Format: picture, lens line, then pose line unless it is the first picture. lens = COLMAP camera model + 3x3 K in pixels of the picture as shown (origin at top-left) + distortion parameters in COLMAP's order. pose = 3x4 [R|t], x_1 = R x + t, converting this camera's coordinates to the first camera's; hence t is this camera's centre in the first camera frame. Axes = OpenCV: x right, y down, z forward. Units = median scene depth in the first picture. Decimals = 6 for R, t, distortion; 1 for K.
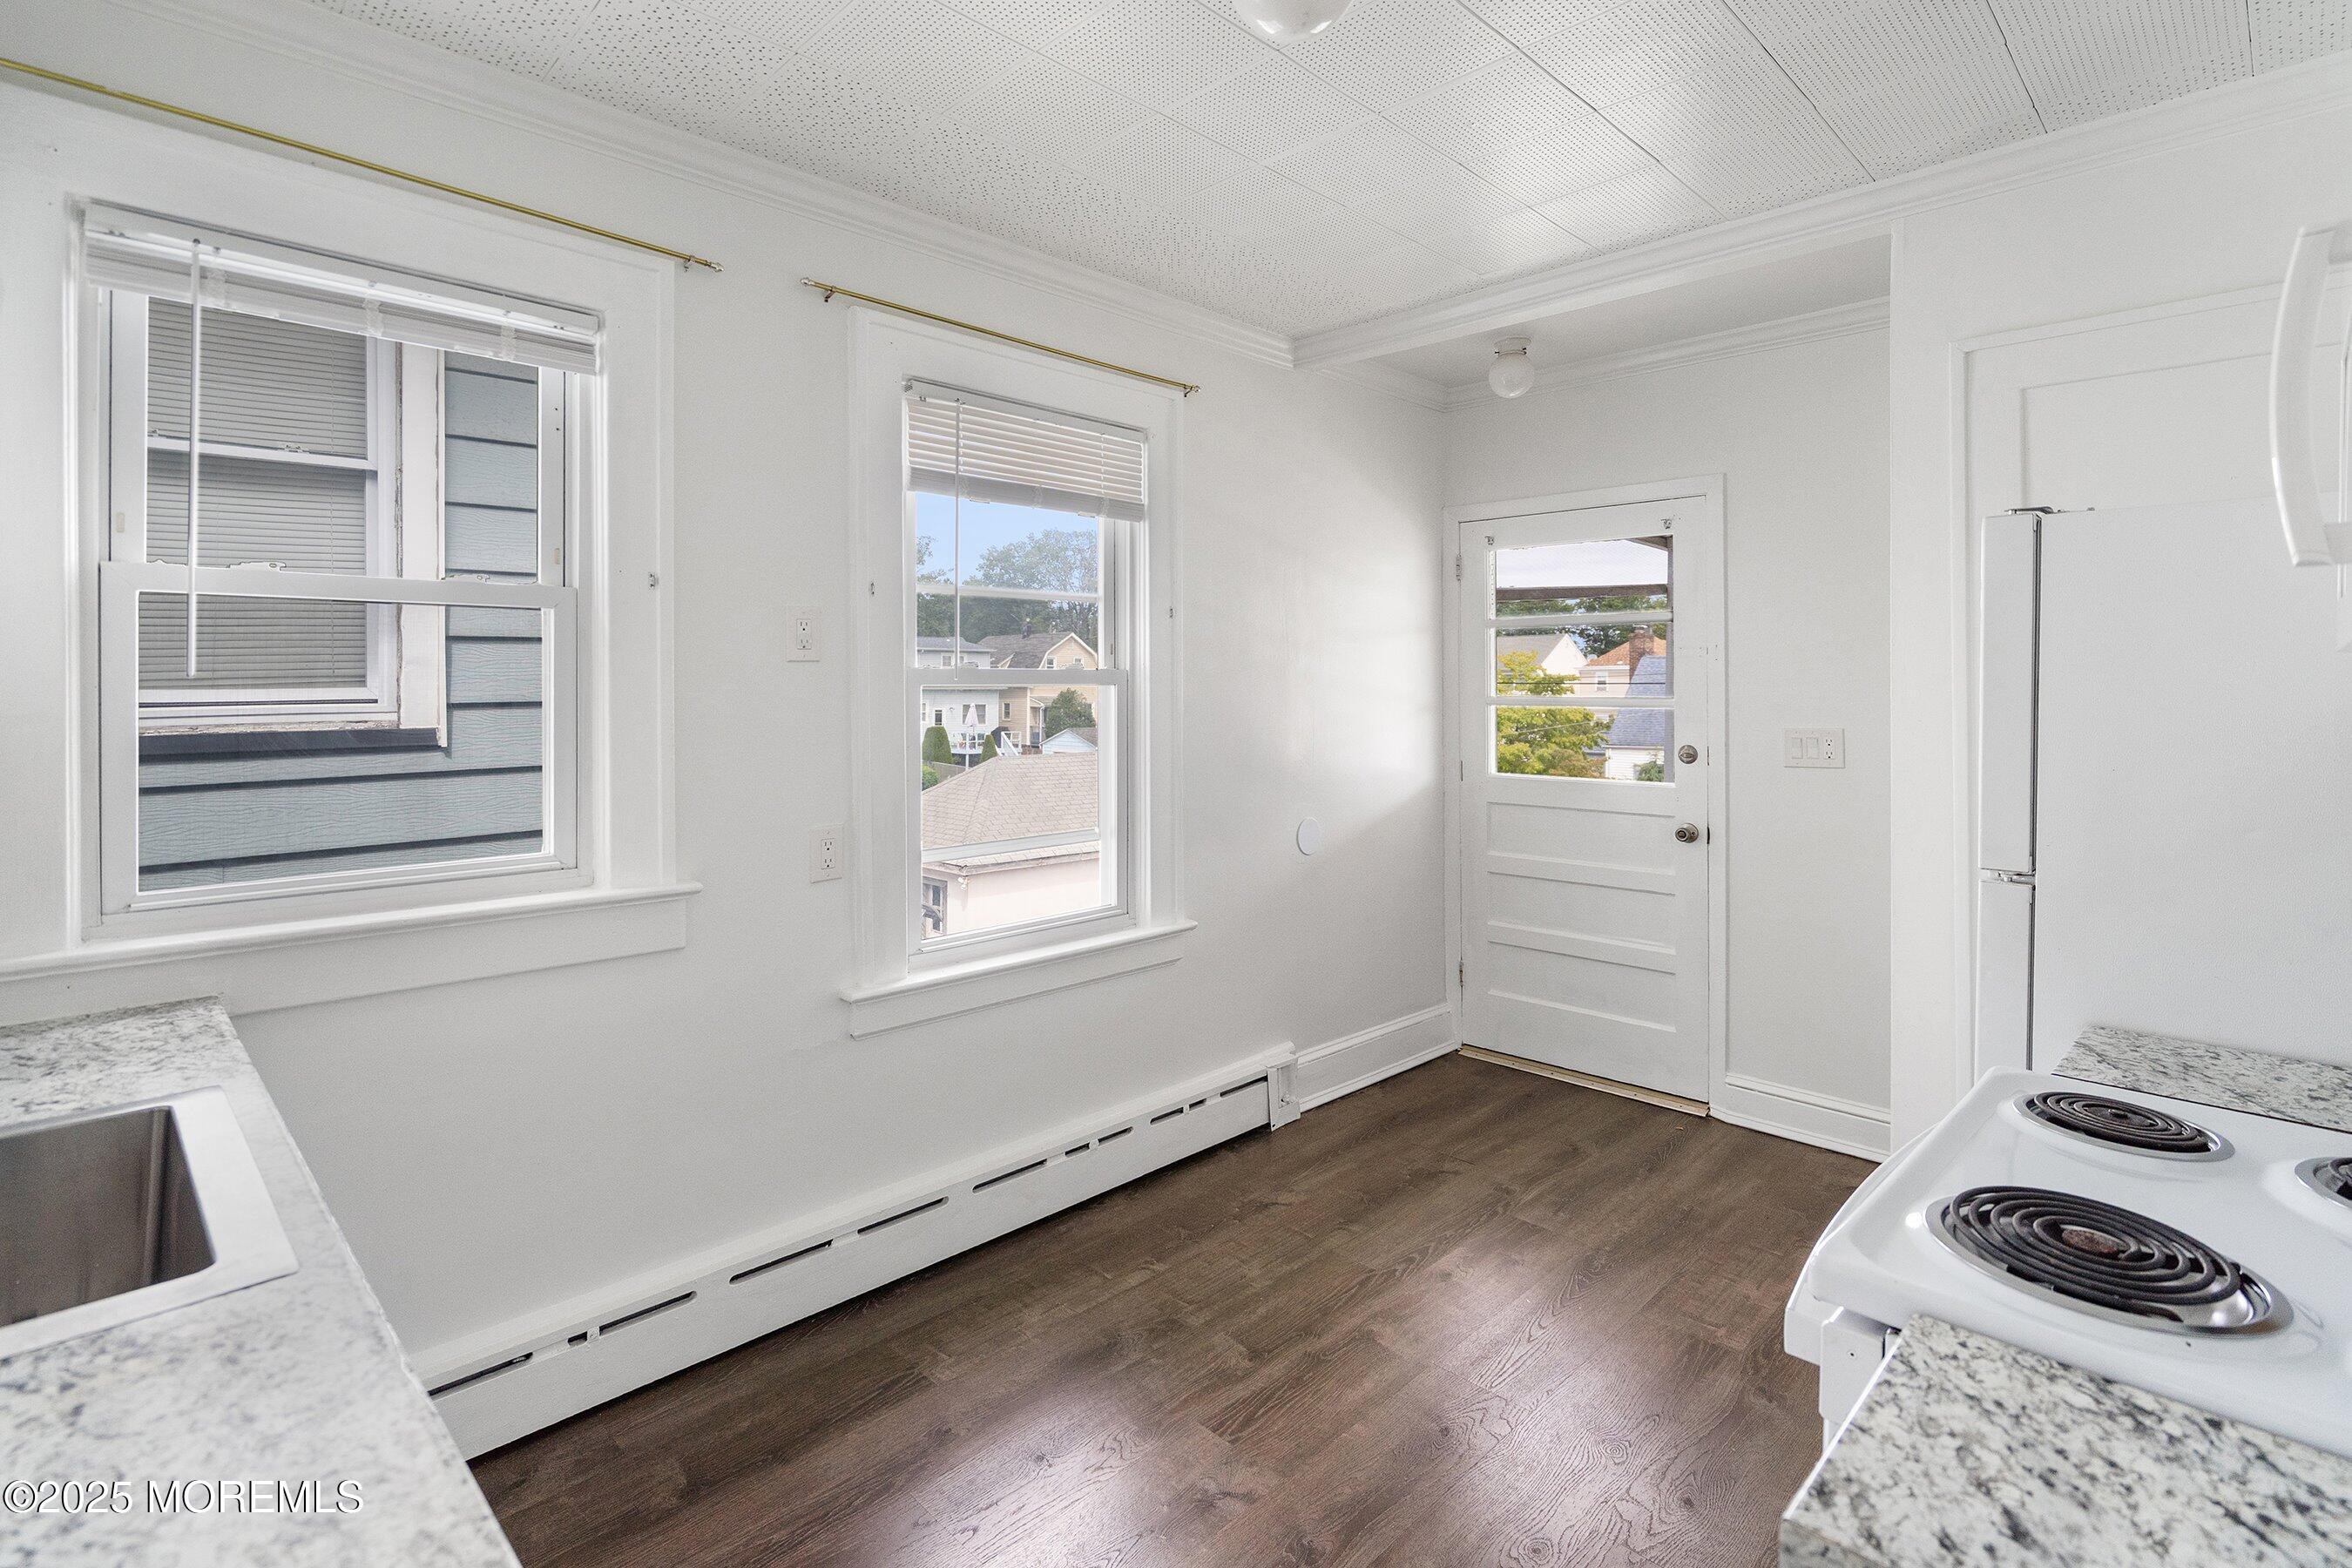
lens RADIAL K [[1101.9, 0, 1107.9], [0, 1101.9, 691.7], [0, 0, 1]] dist [0.002963, 0.000765]
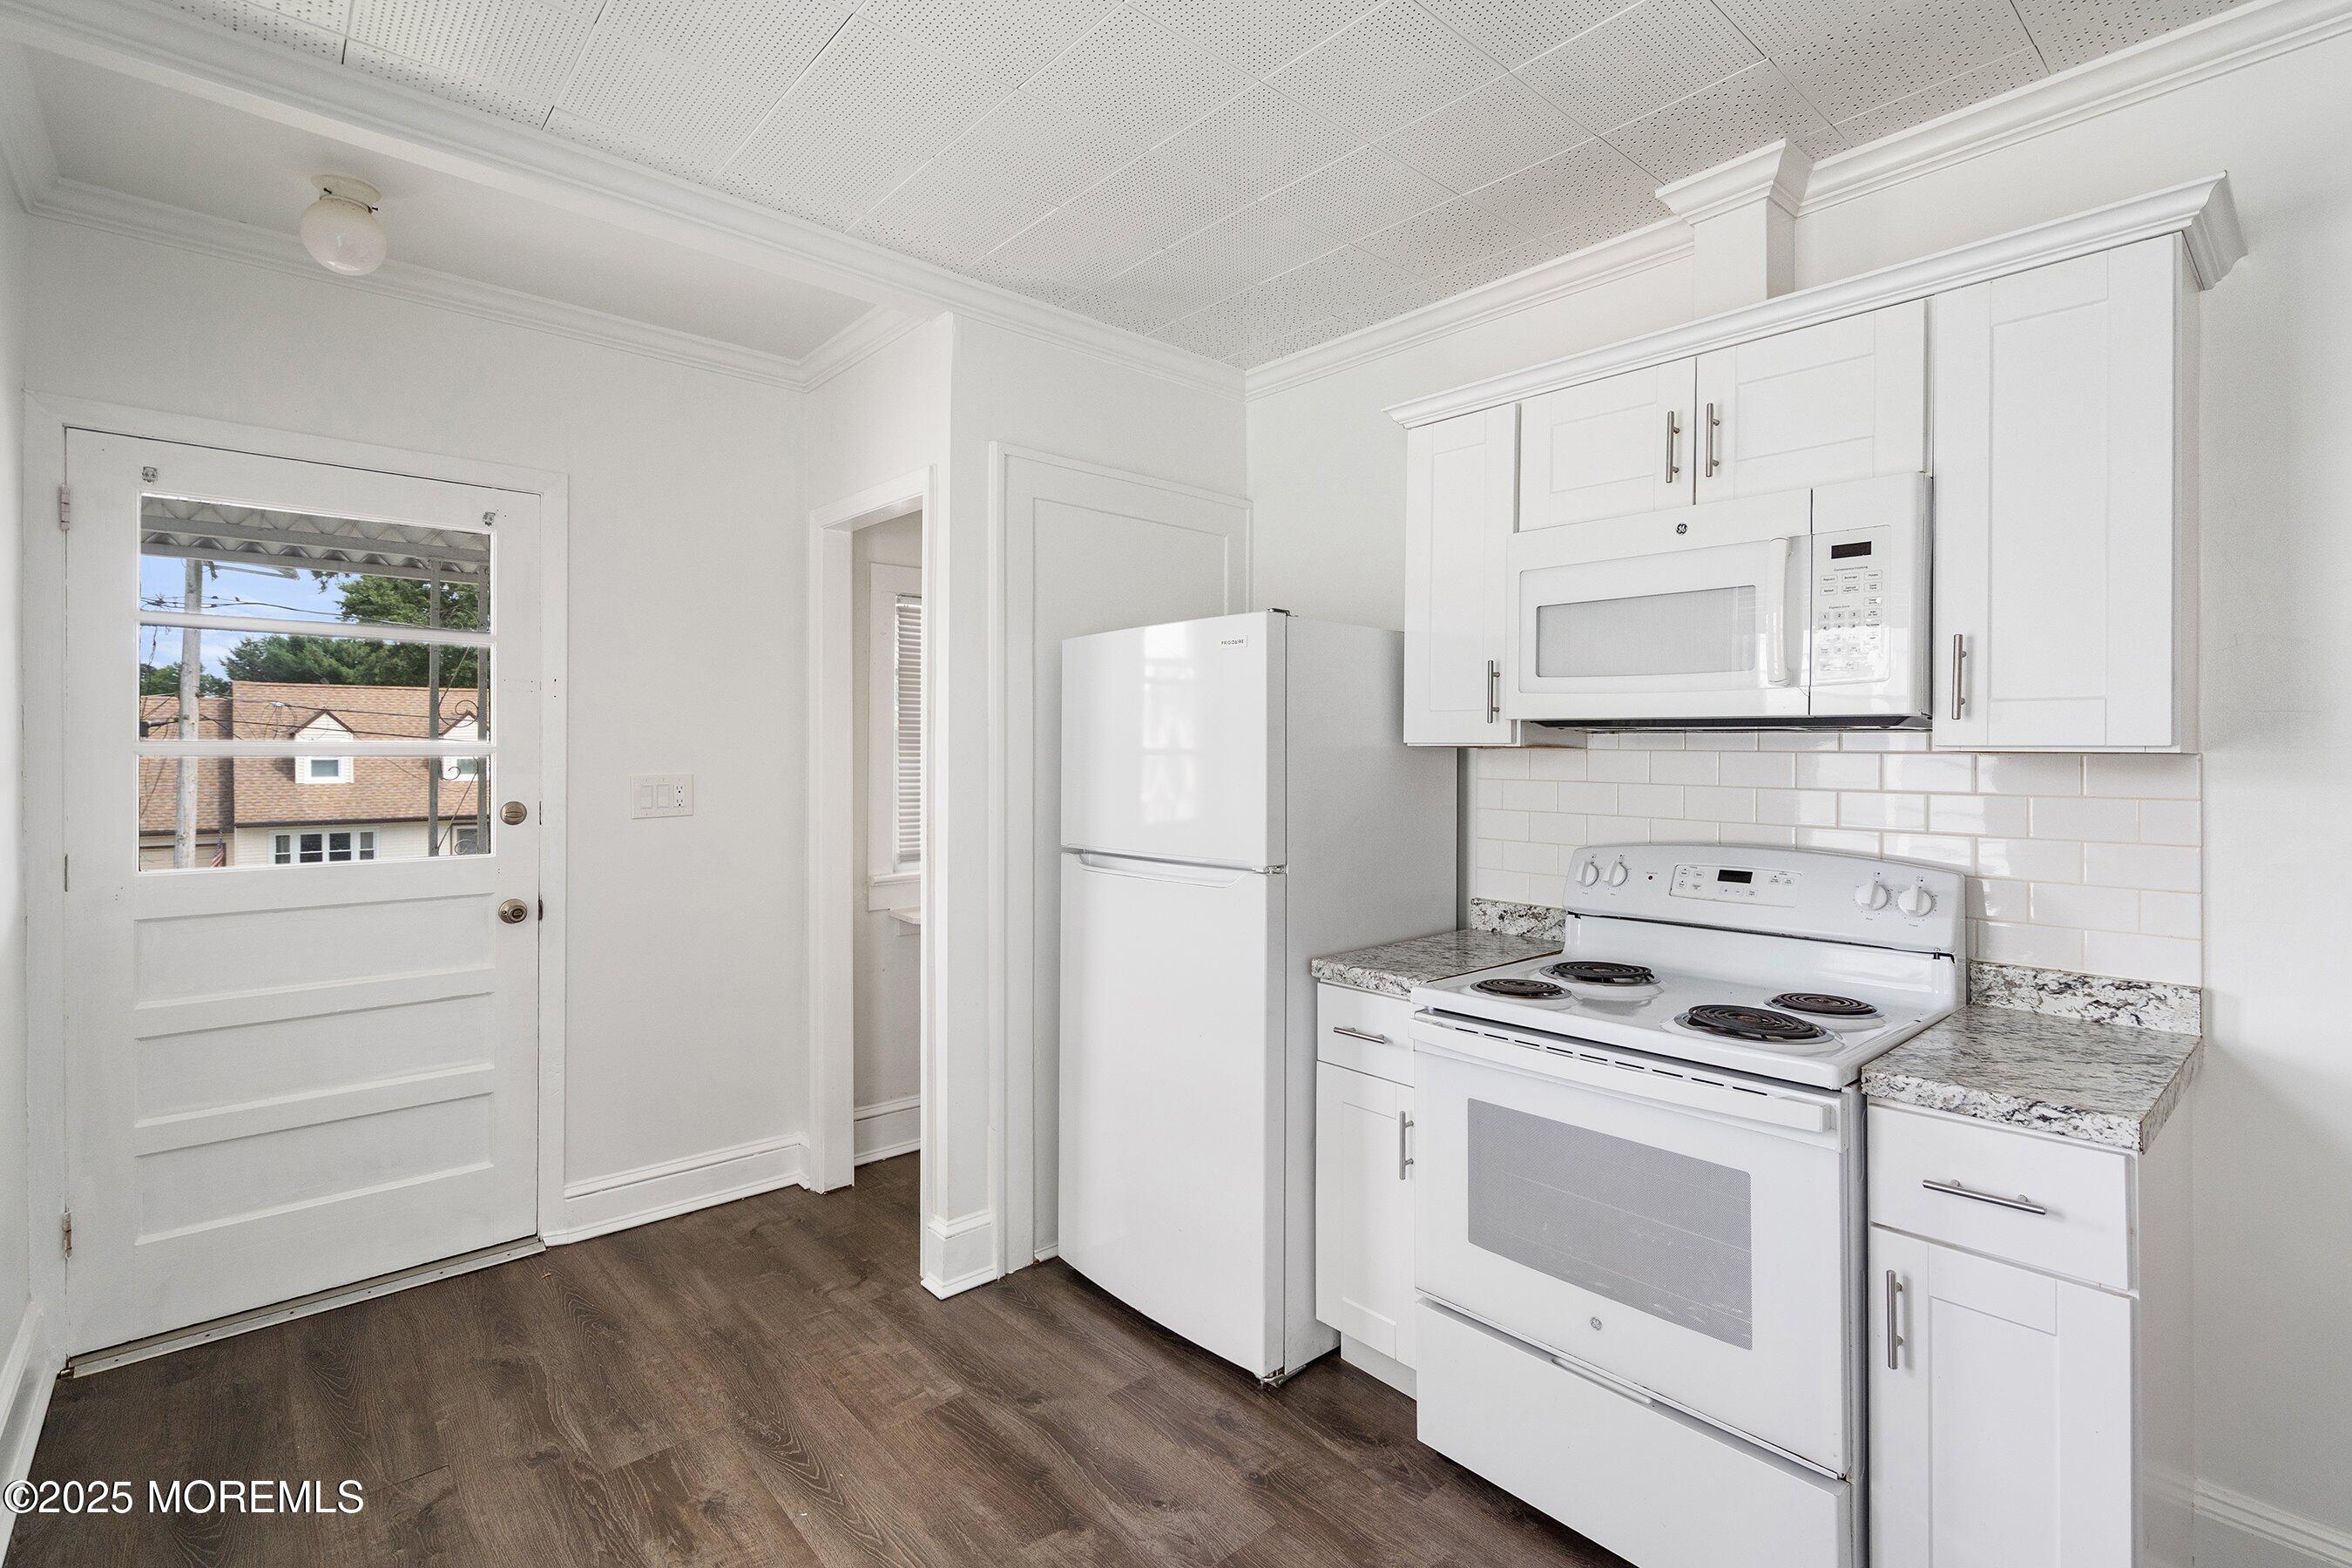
lens RADIAL K [[1101.9, 0, 1204.4], [0, 1101.9, 755.0], [0, 0, 1]] dist [0.002963, 0.000765]
pose [[0.017689, -0.008308, 0.999809, -0.273080], [-0.005500, 0.999950, 0.008406, 0.005328], [-0.999828, -0.005648, 0.017643, 0.496856]]
